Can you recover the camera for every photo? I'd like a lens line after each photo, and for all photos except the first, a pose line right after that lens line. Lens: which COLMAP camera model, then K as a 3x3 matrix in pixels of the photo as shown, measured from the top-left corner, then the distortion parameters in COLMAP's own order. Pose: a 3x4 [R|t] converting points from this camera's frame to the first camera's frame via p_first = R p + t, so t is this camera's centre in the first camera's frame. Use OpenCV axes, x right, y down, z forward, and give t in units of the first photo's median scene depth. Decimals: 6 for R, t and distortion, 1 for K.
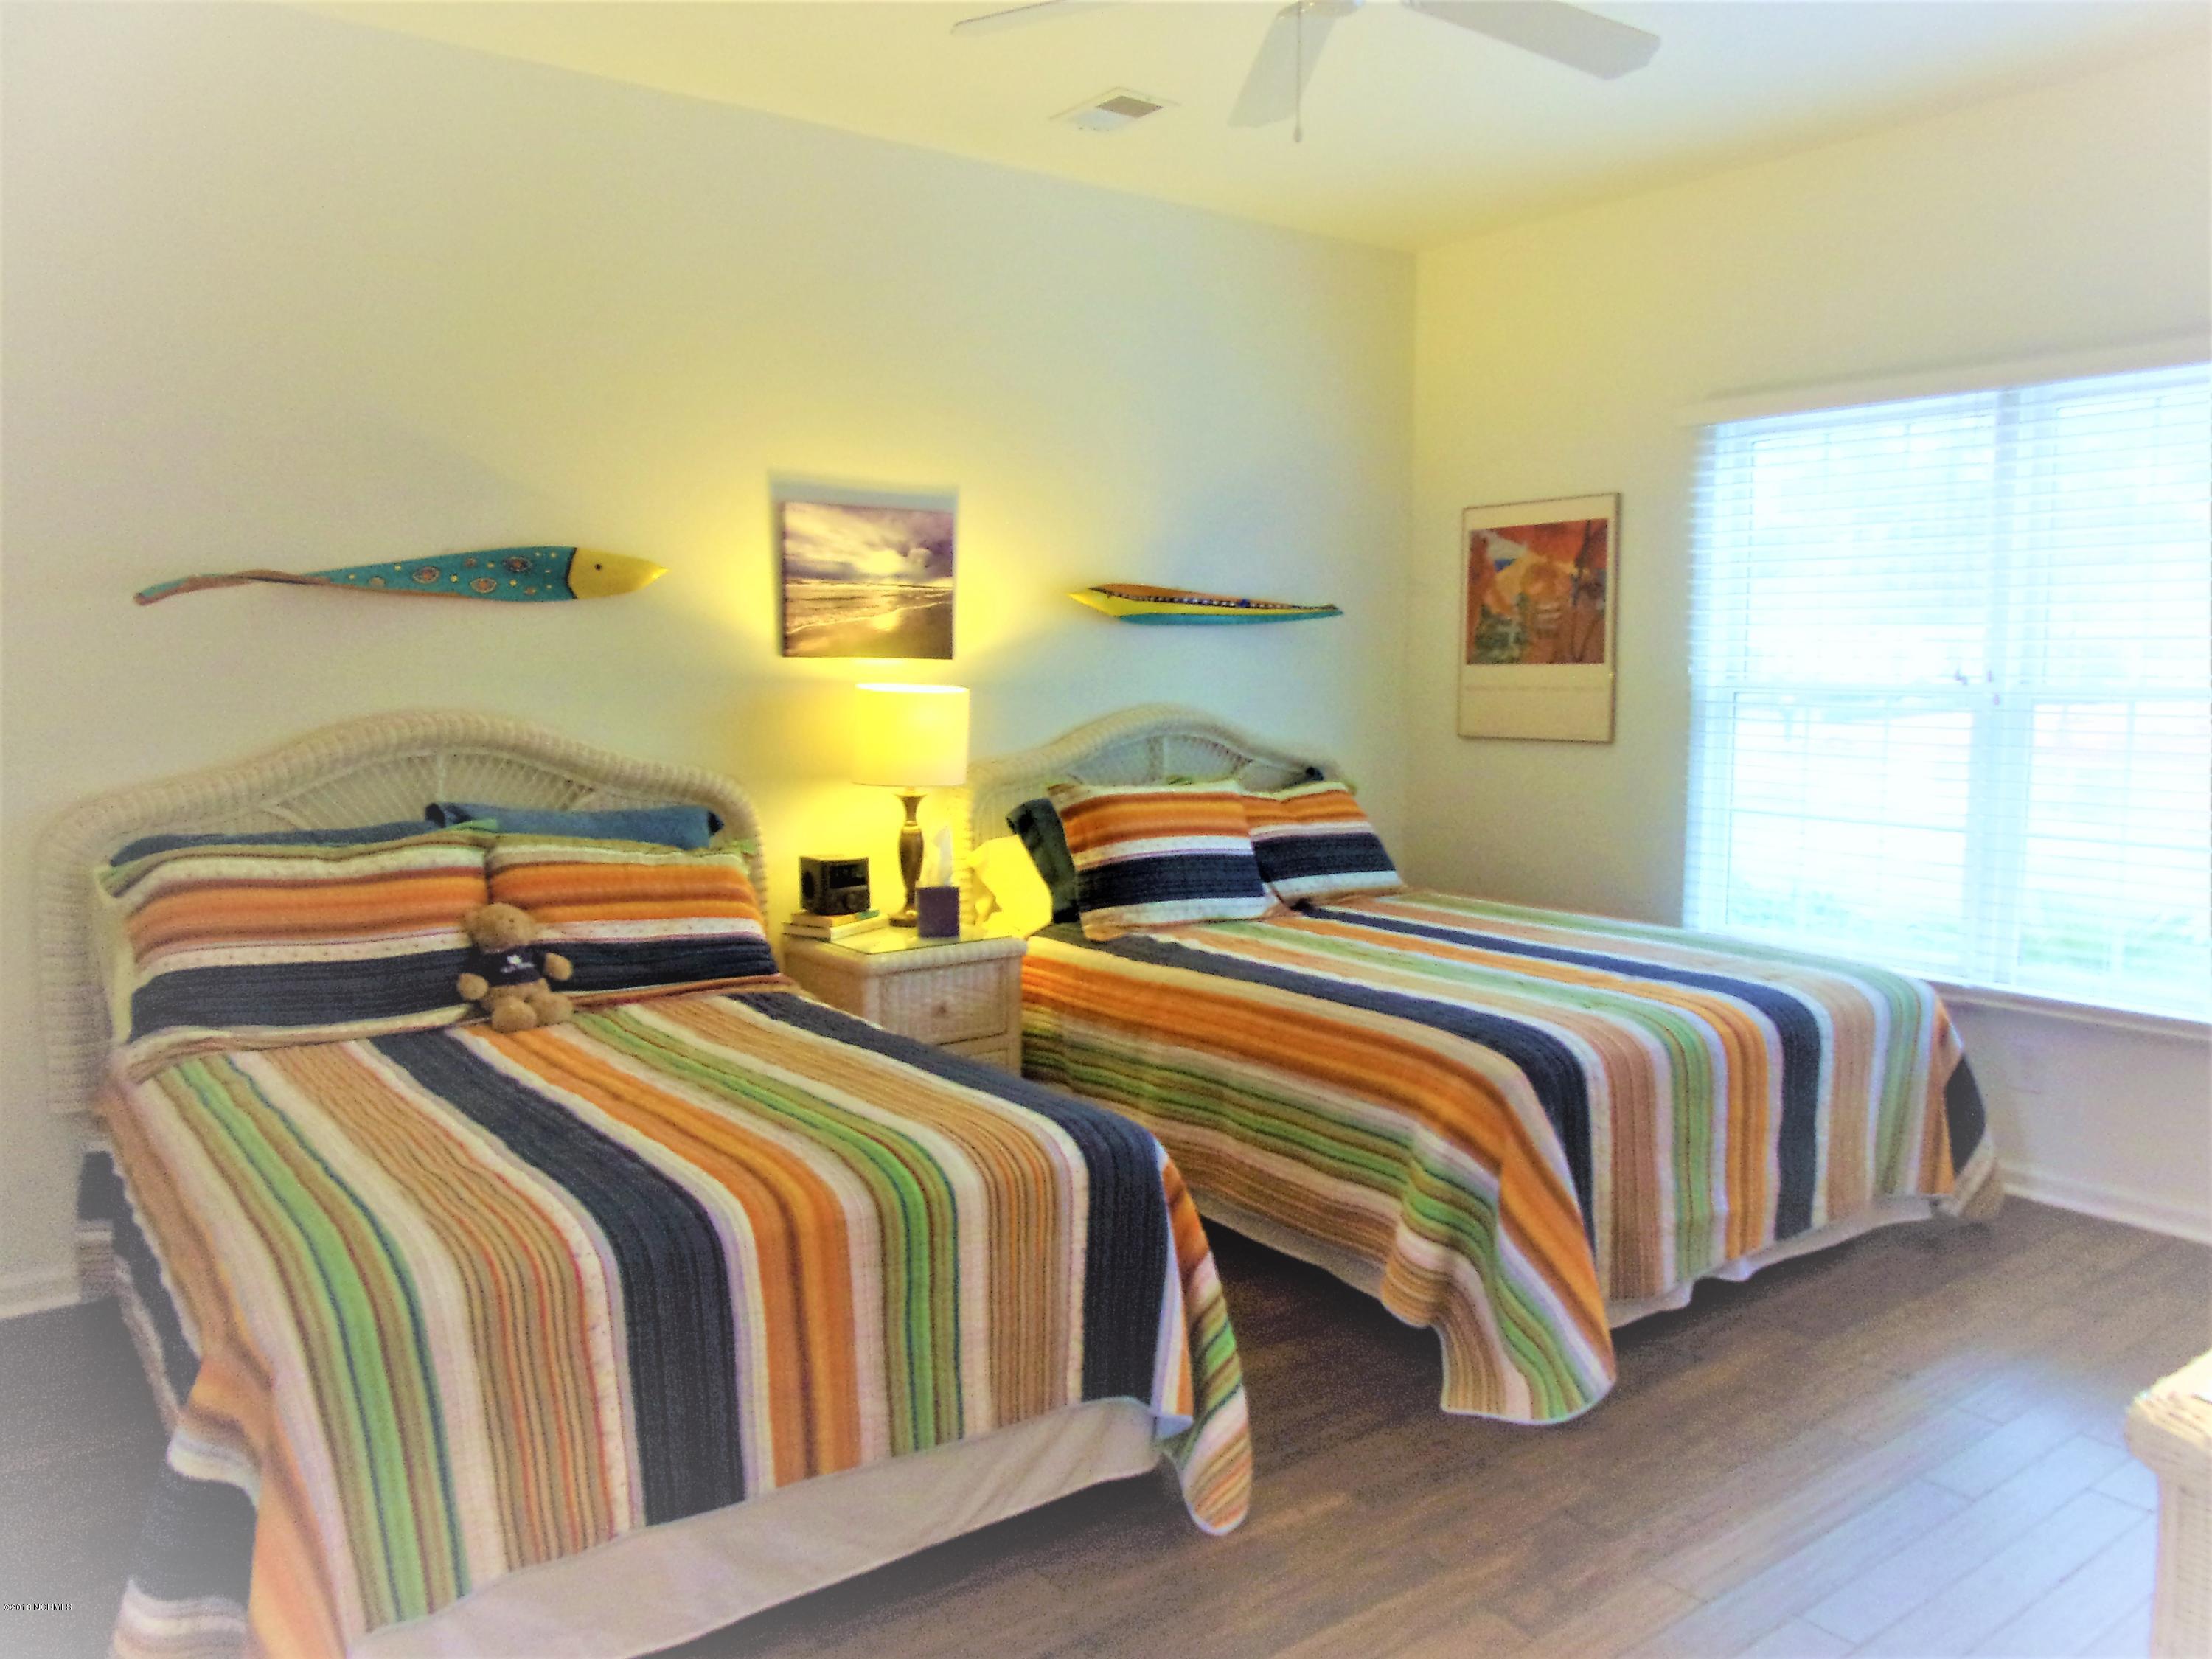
lens RADIAL K [[1637.6, 0, 1122.1], [0, 1637.6, 828.6], [0, 0, 1]] dist [-0.029071, 0.017903]
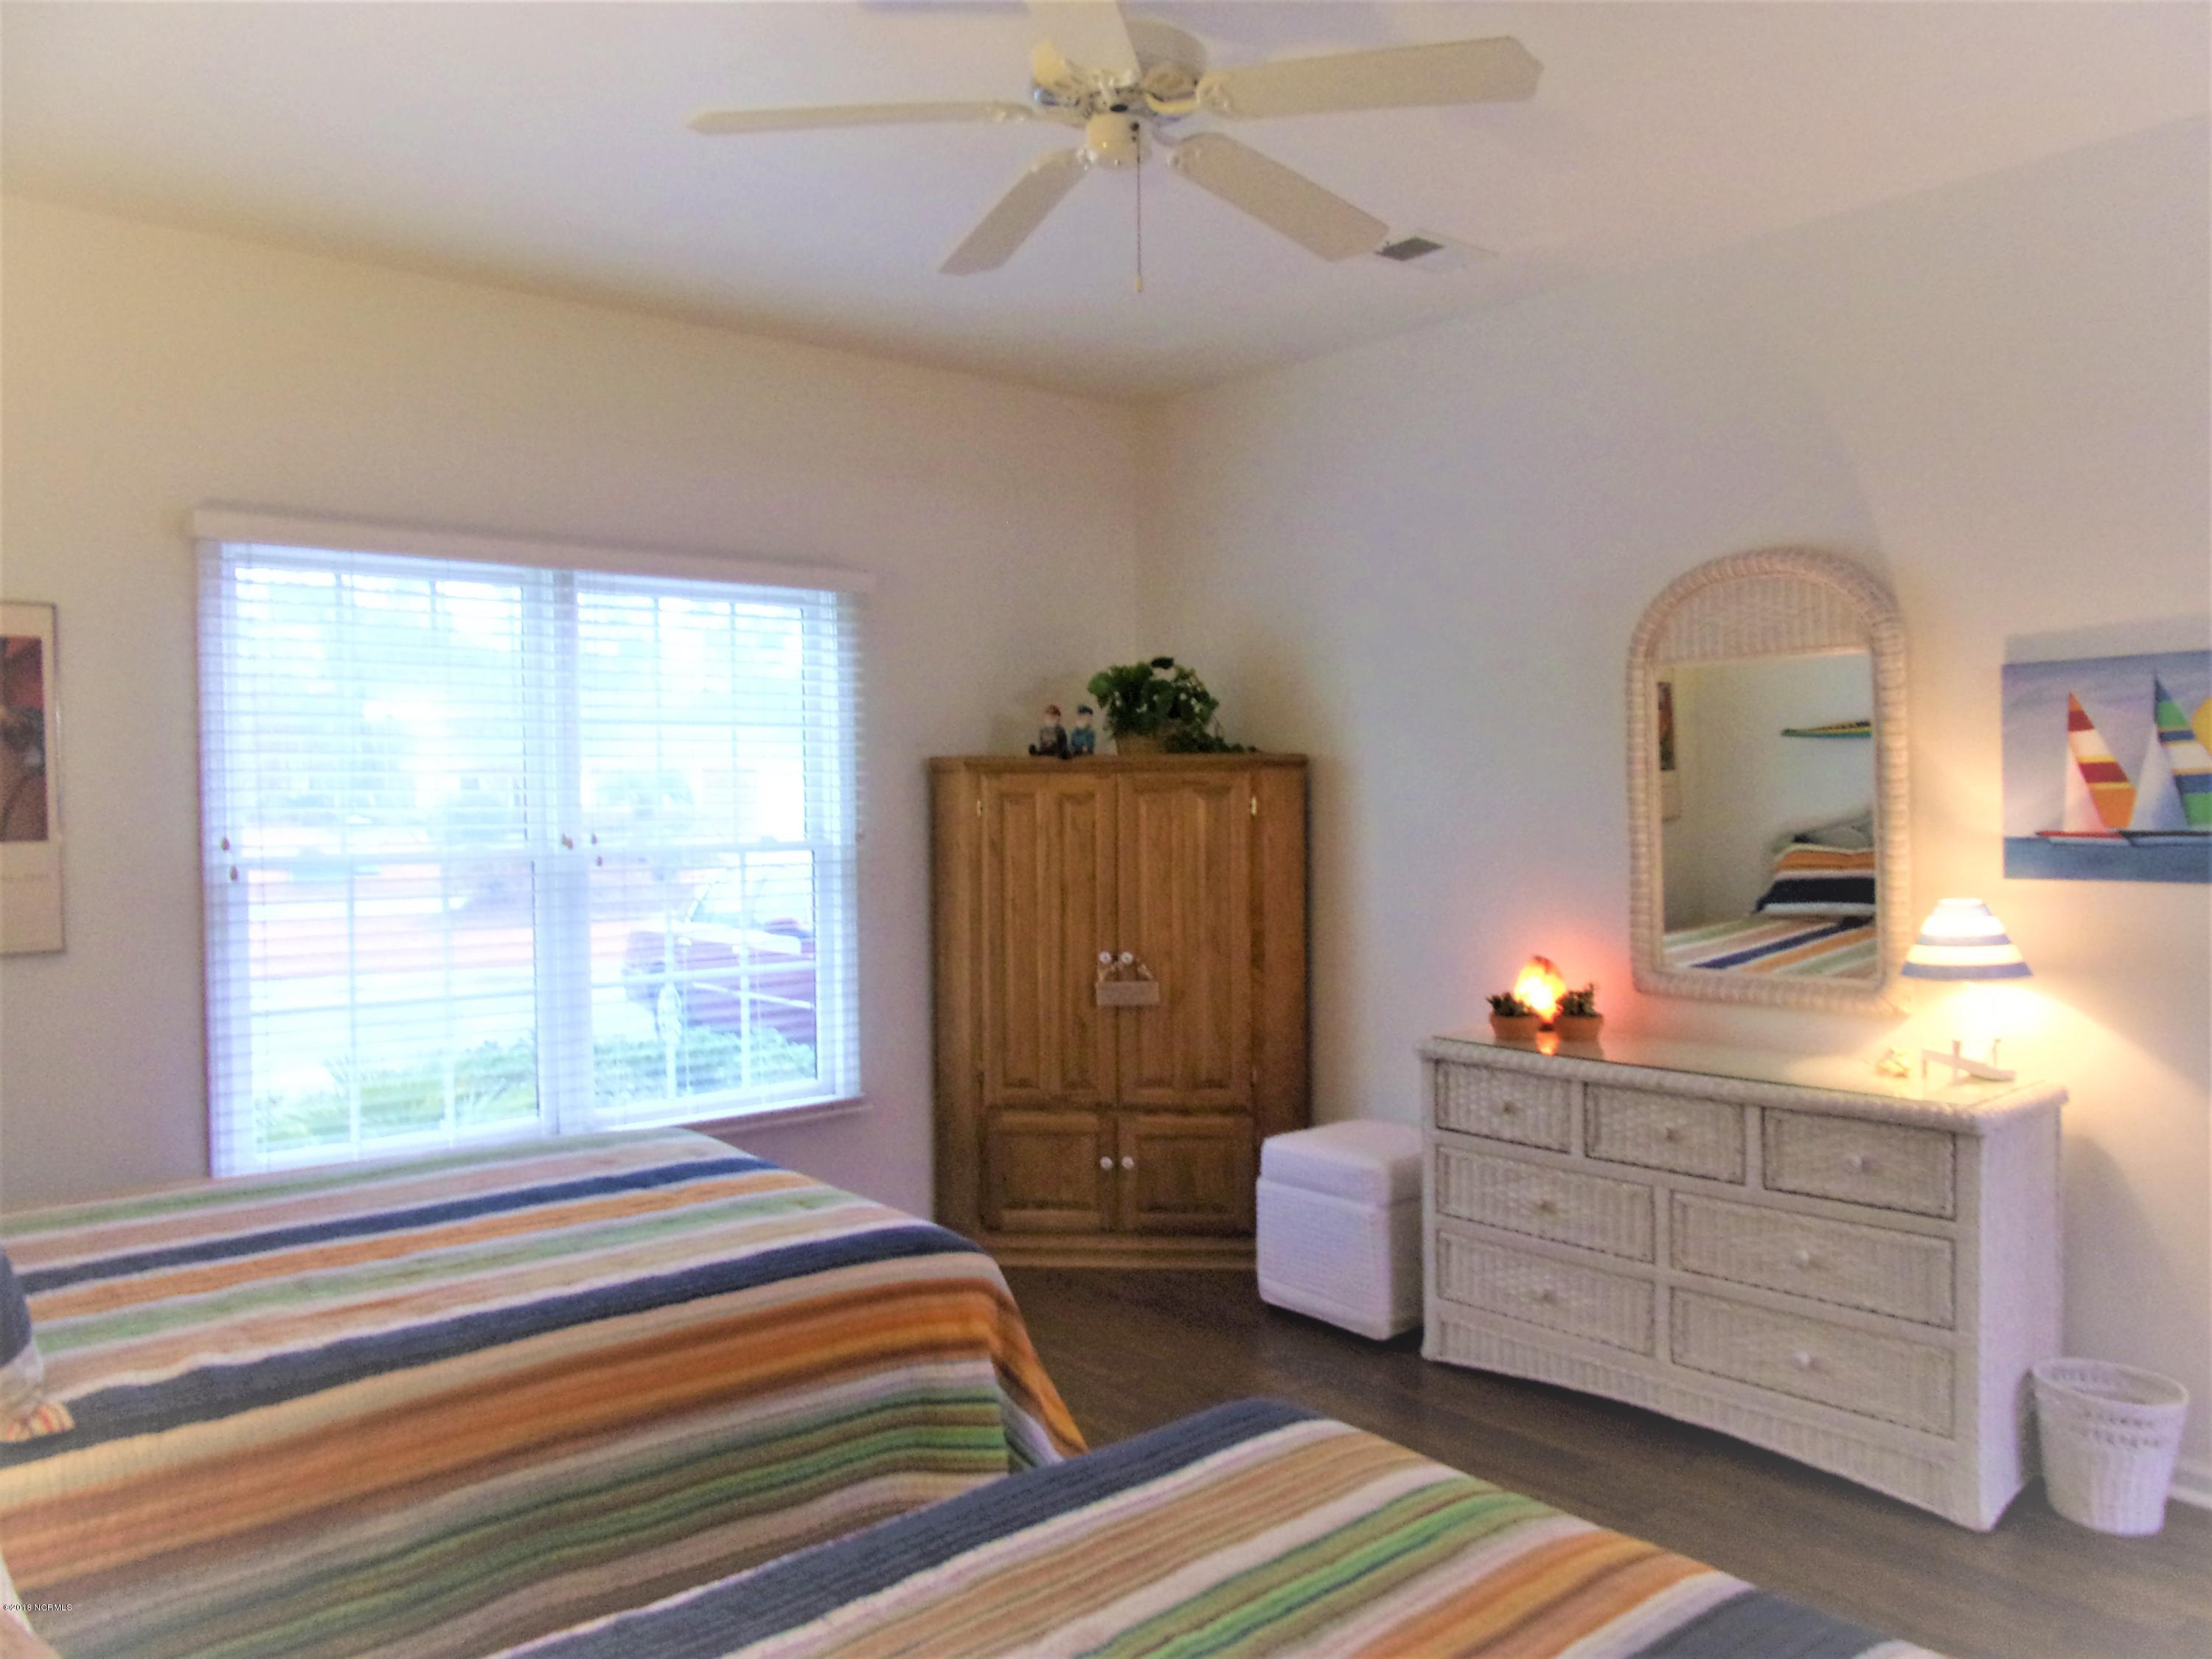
lens RADIAL K [[1637.6, 0, 1125.4], [0, 1637.6, 816.3], [0, 0, 1]] dist [-0.029071, 0.017903]
pose [[-0.073139, -0.018590, 0.997148, -0.571207], [0.109627, 0.993618, 0.026565, -0.102499], [-0.991278, 0.111258, -0.070635, 0.758333]]
